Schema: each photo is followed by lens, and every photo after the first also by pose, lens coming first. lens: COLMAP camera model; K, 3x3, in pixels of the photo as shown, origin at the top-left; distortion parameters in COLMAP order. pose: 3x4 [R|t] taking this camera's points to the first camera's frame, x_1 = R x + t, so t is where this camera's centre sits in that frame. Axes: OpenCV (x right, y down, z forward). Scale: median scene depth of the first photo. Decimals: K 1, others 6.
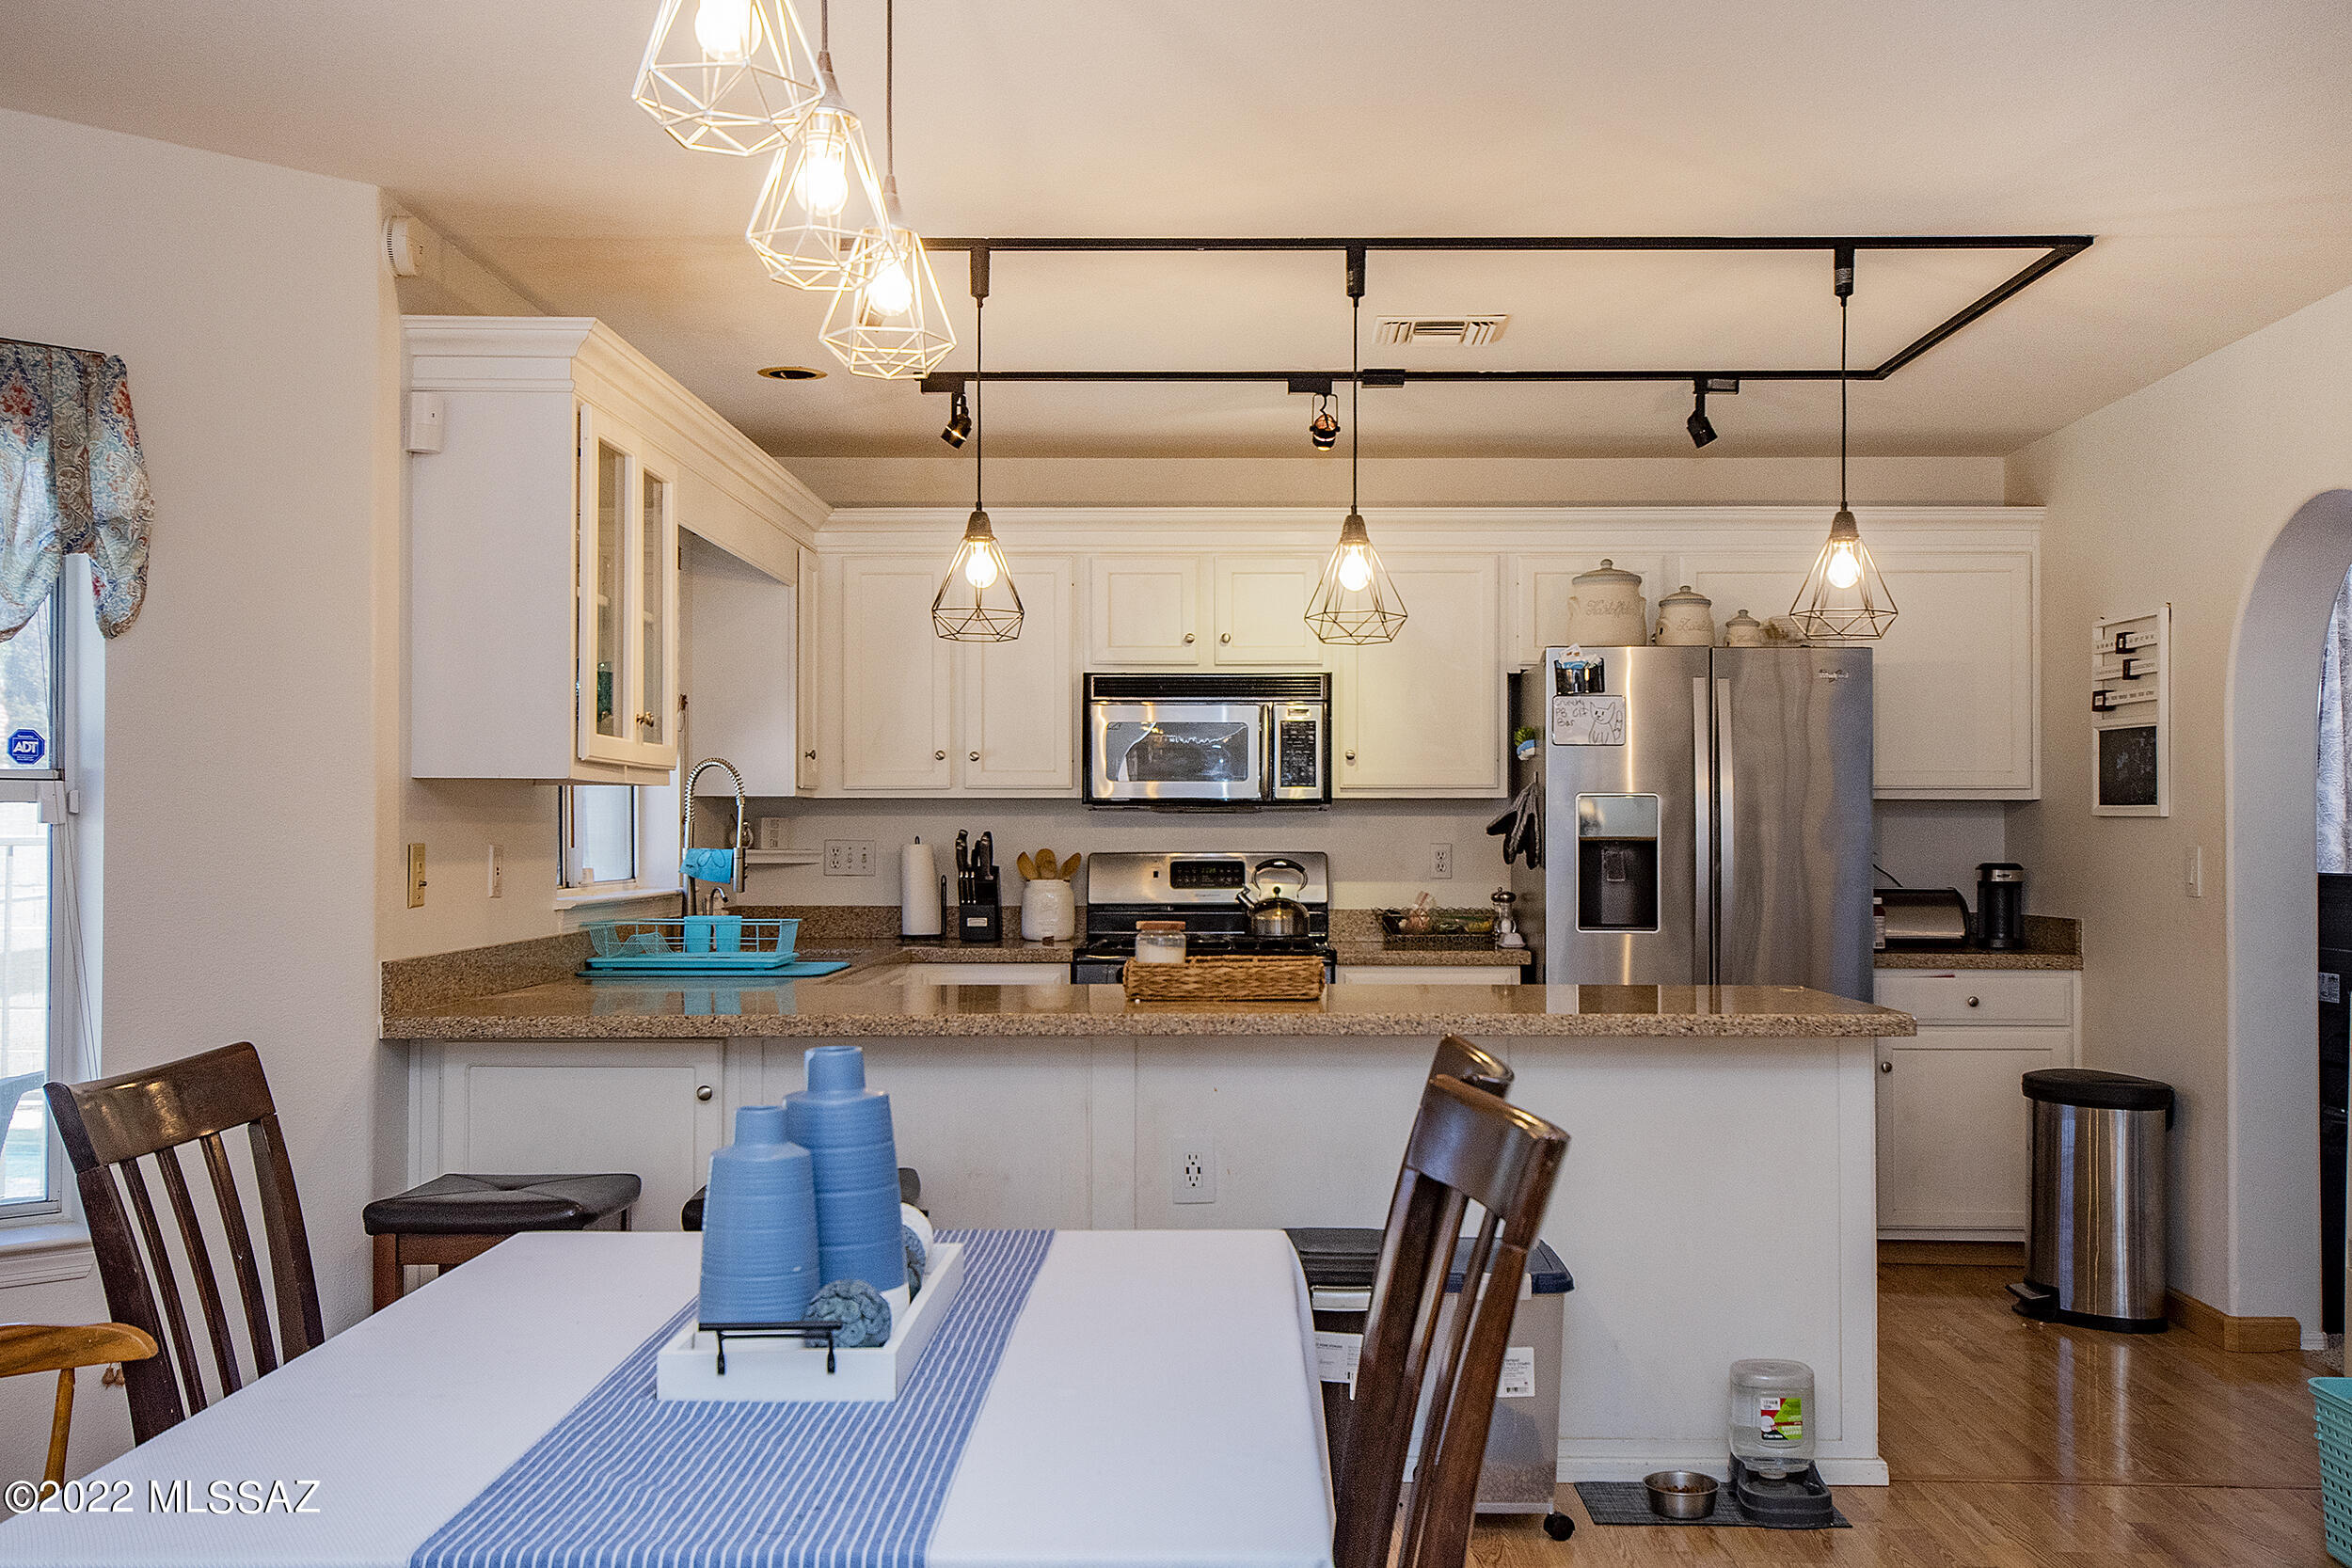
lens RADIAL K [[2313.3, 0, 1211.1], [0, 2313.3, 802.6], [0, 0, 1]] dist [0.089424, 0.000000]
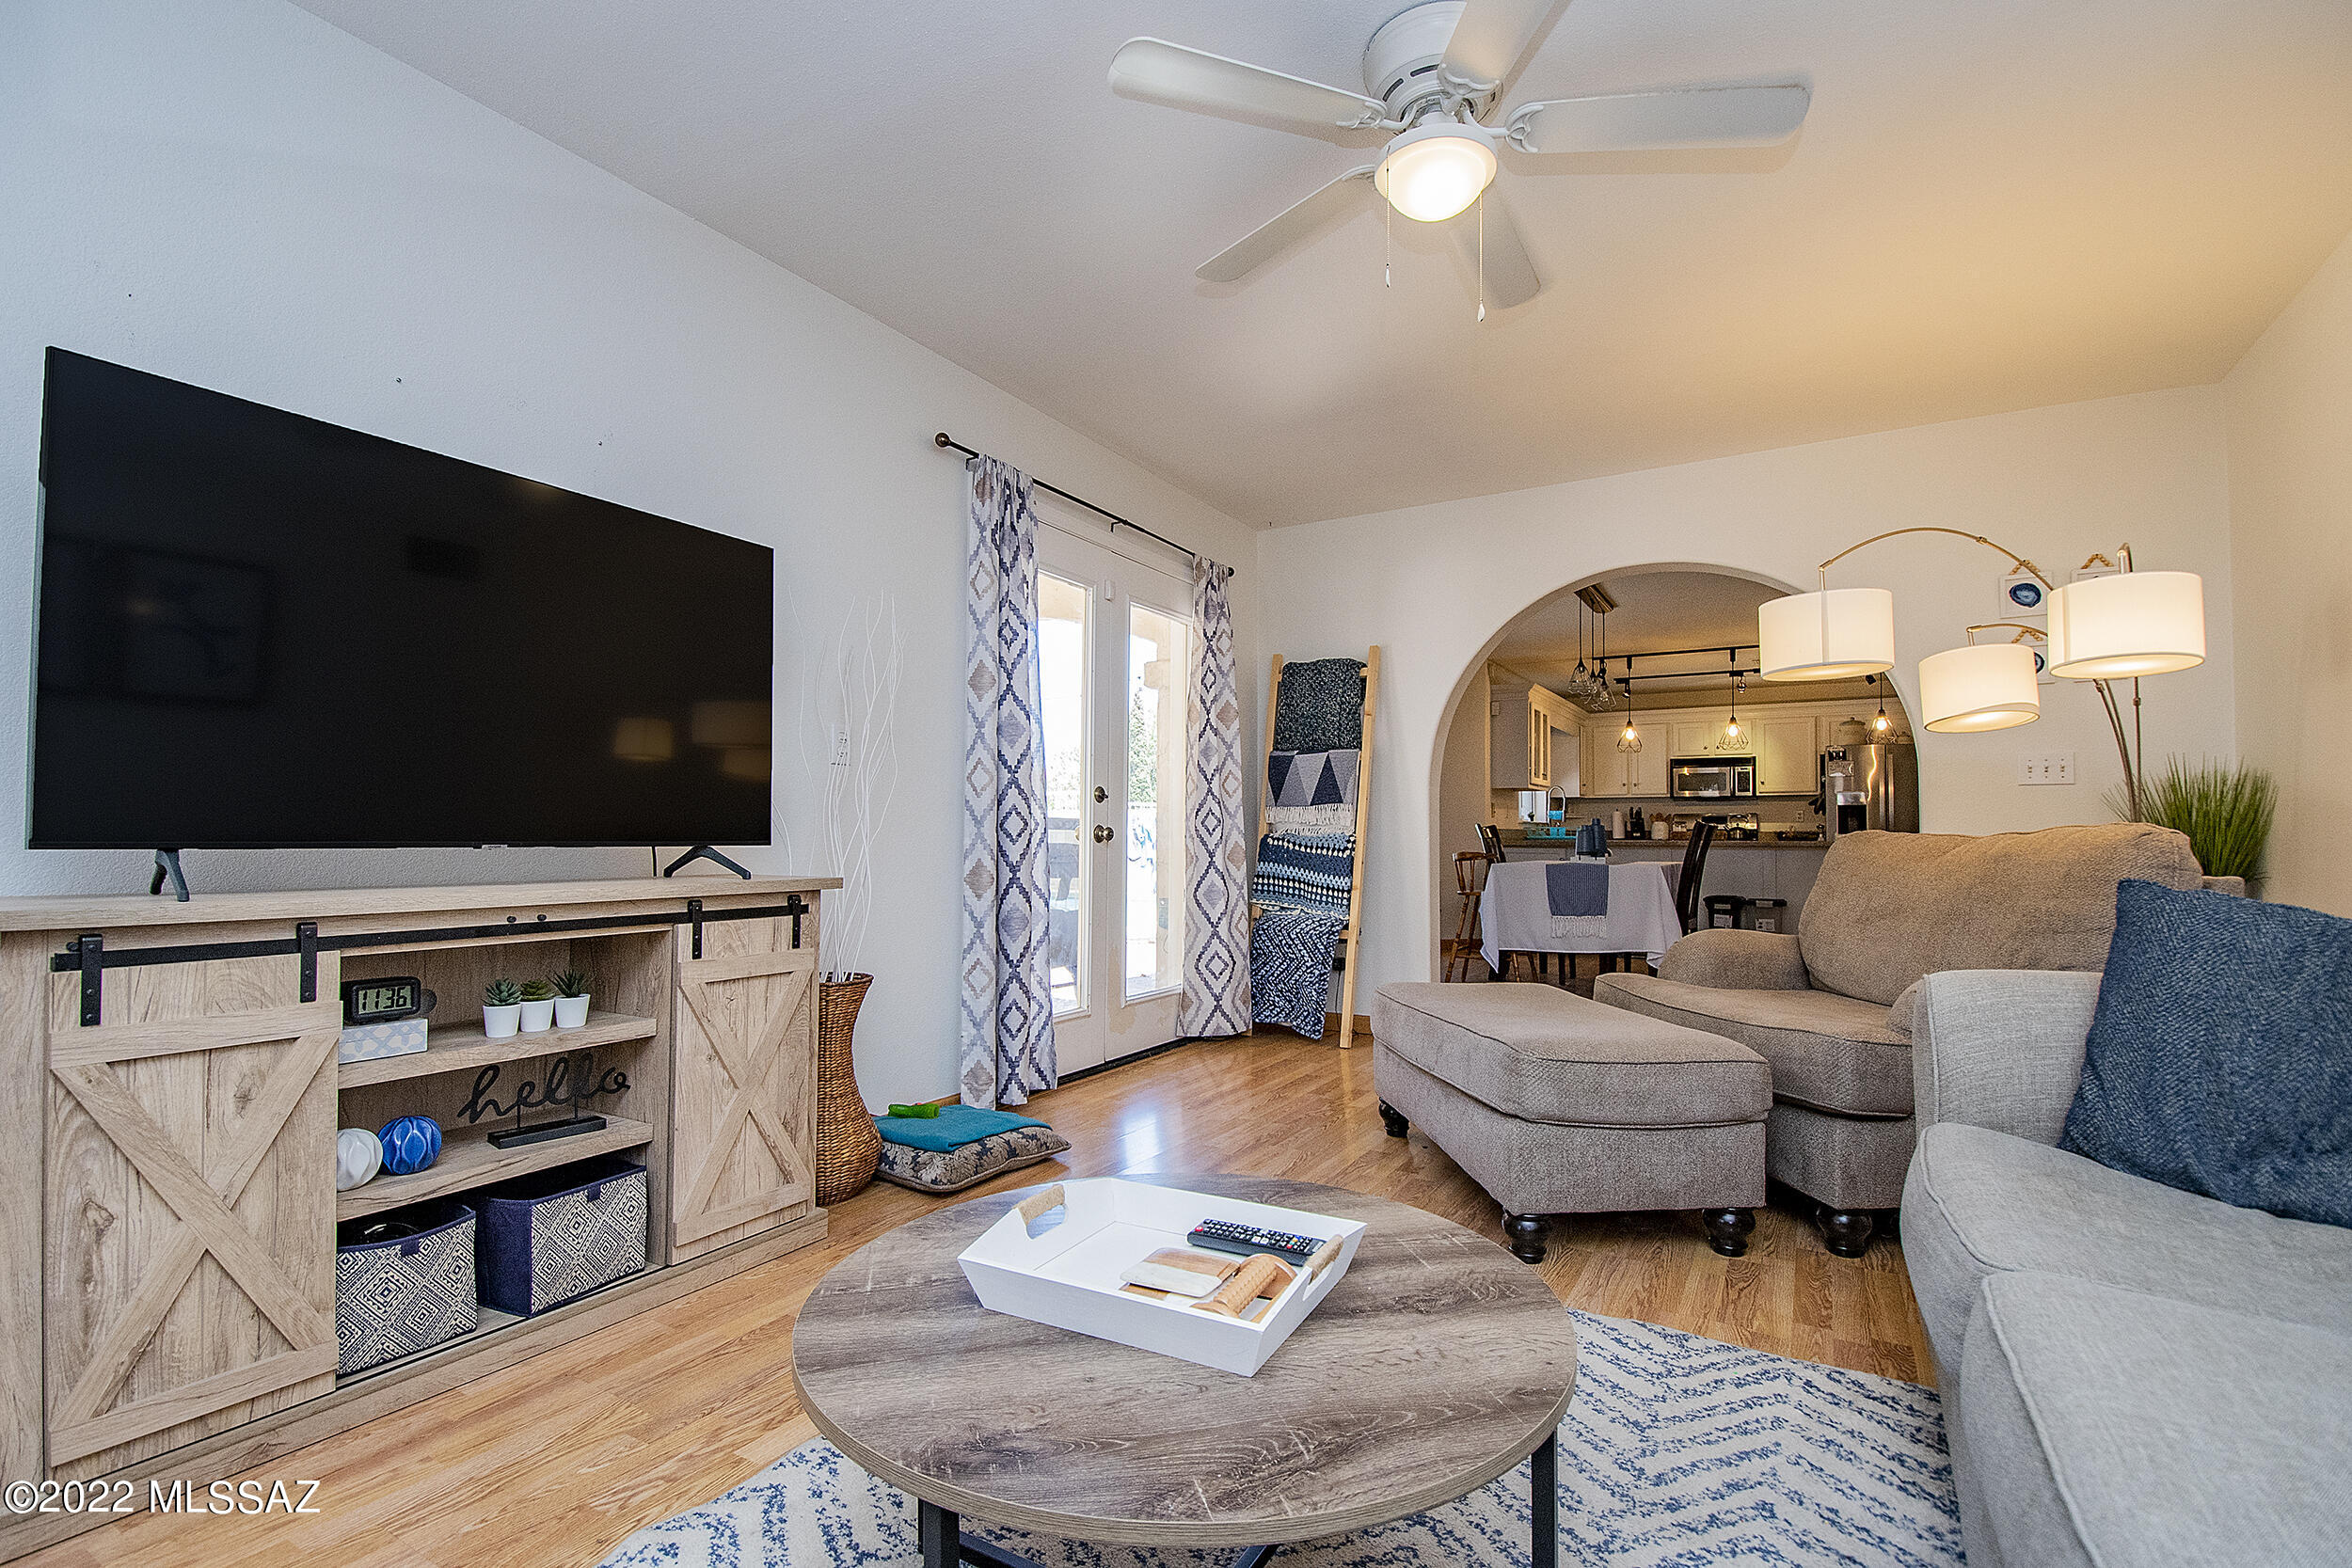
lens RADIAL K [[1063.2, 0, 1171.0], [0, 1063.2, 793.8], [0, 0, 1]] dist [-0.013006, -0.007389]
pose [[0.853606, -0.016384, -0.520662, 0.128683], [0.002011, 0.999601, -0.028158, 0.036207], [0.520916, 0.022989, 0.853299, -0.688653]]
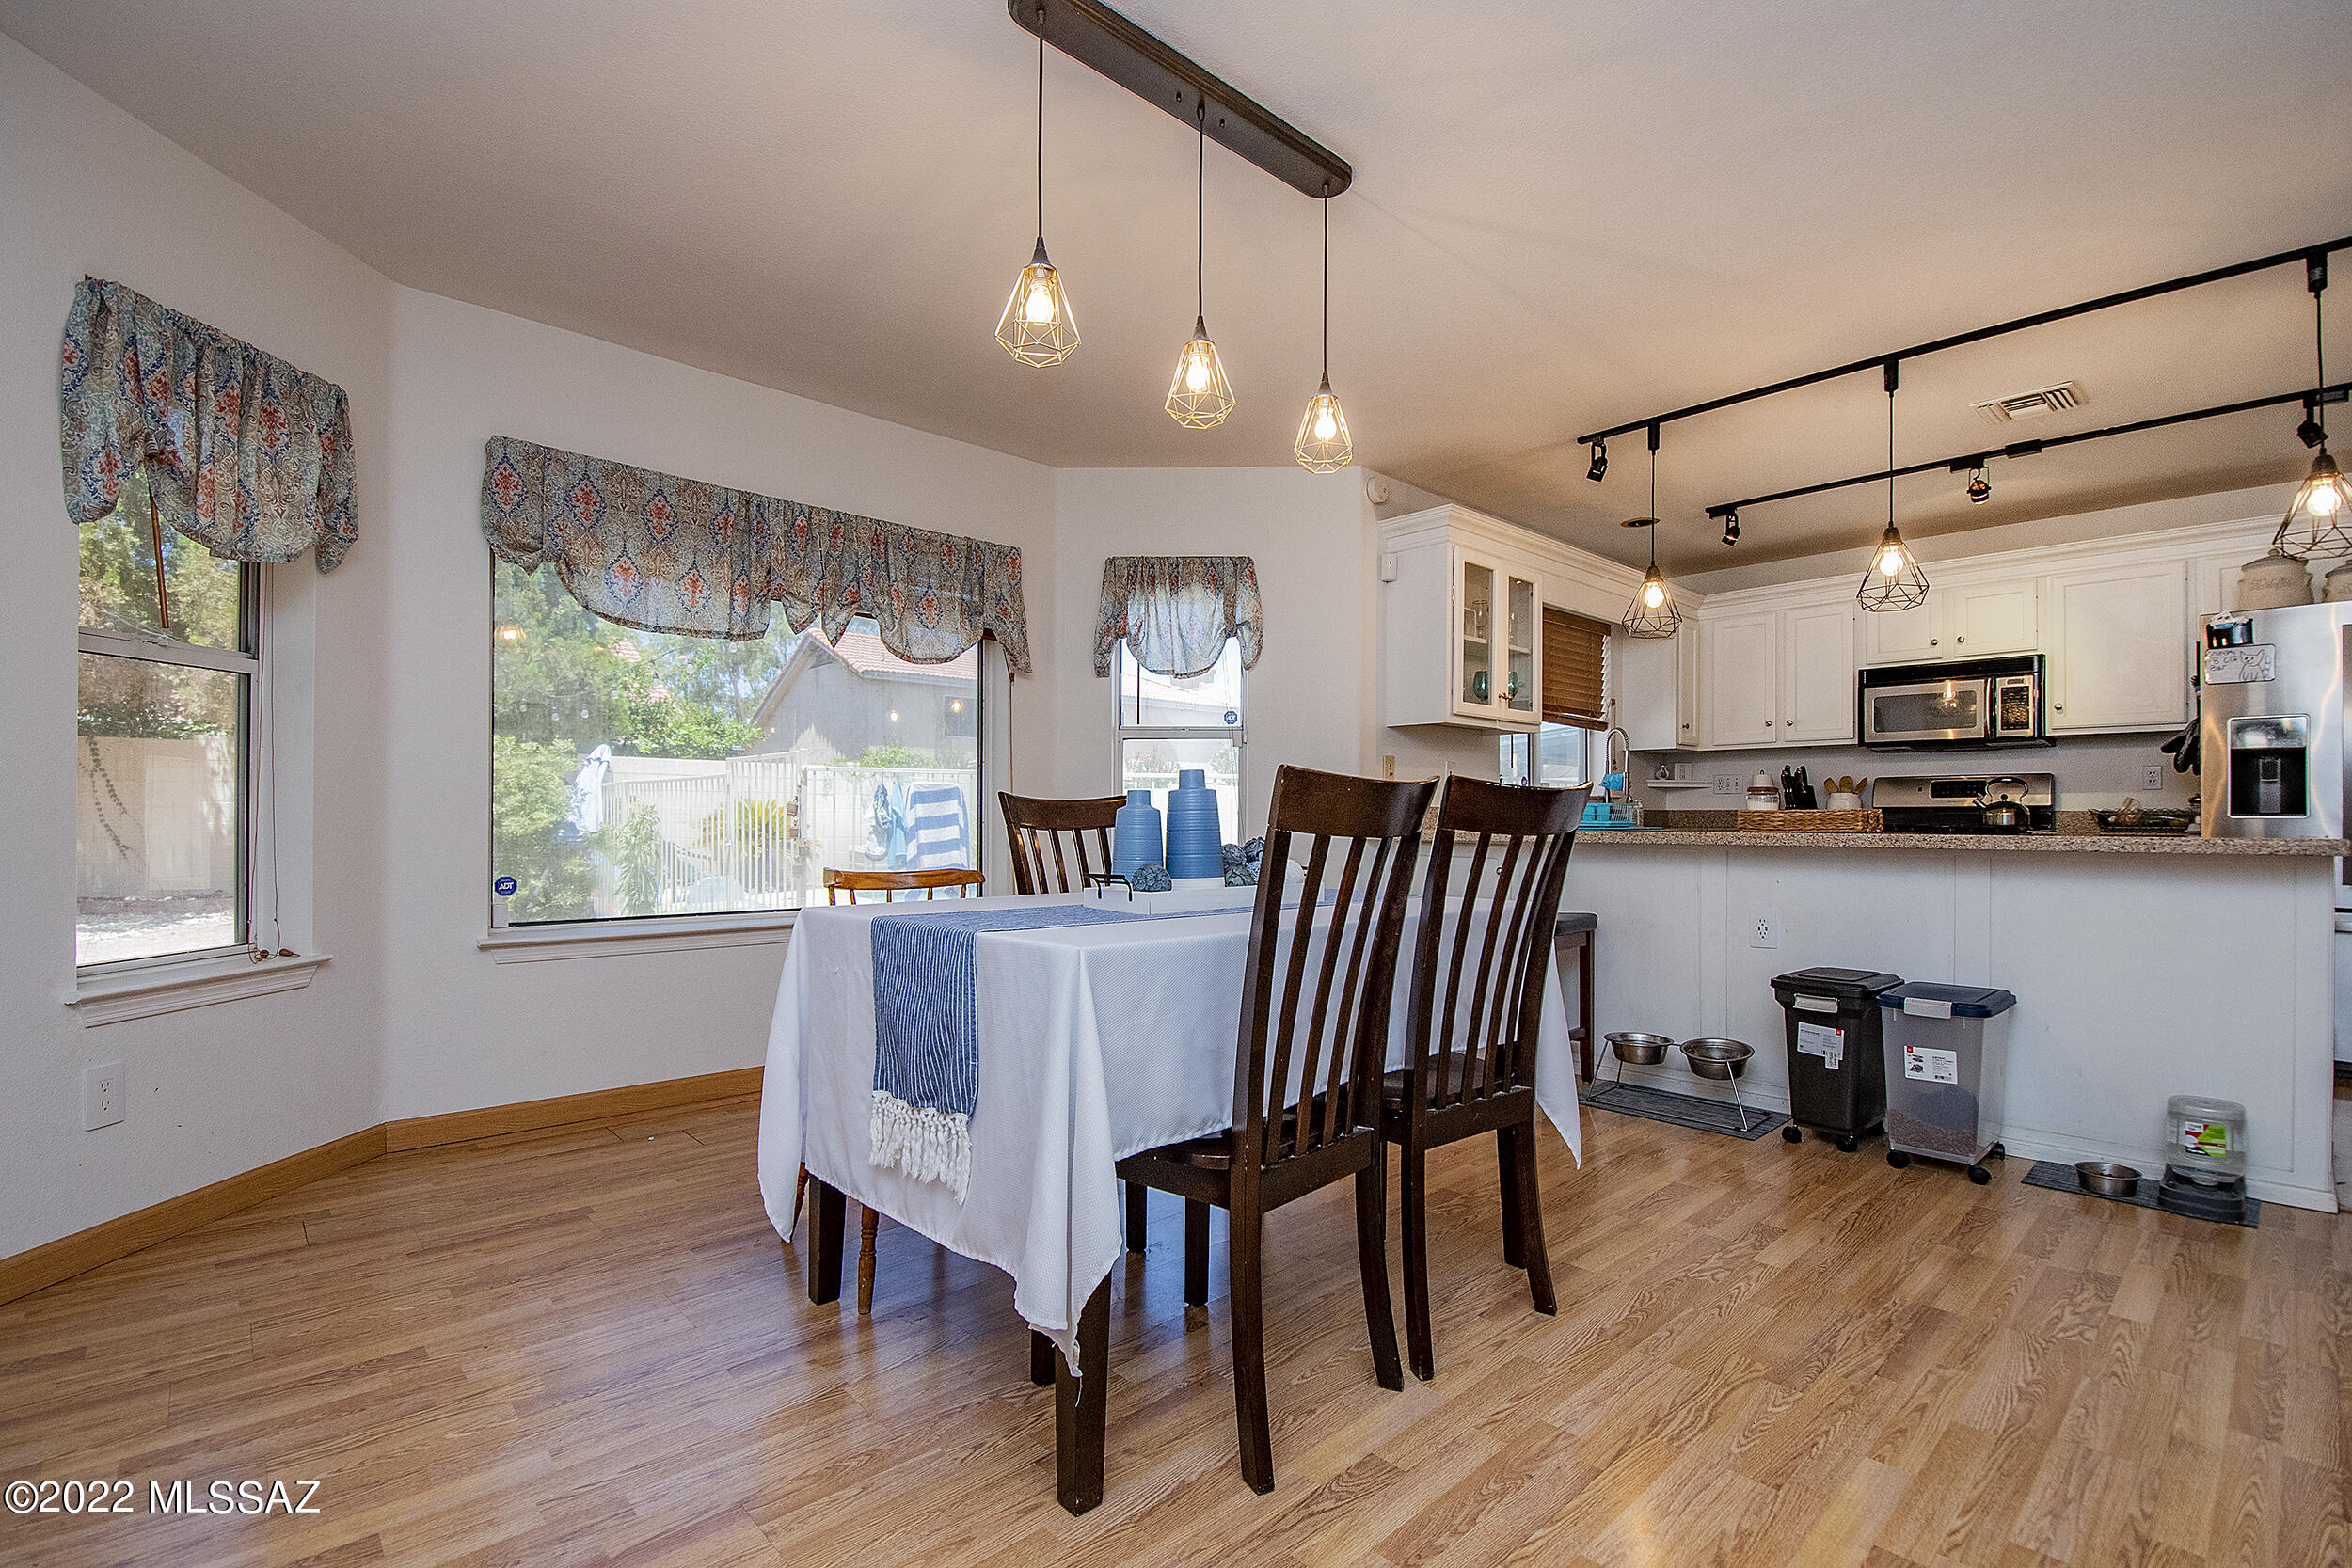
lens RADIAL K [[1063.2, 0, 1158.3], [0, 1063.2, 812.6], [0, 0, 1]] dist [-0.013006, -0.007389]
pose [[0.675787, -0.001324, -0.737095, 0.175476], [0.005732, 0.999978, 0.003459, 0.044987], [0.737074, -0.006563, 0.675780, 0.101802]]
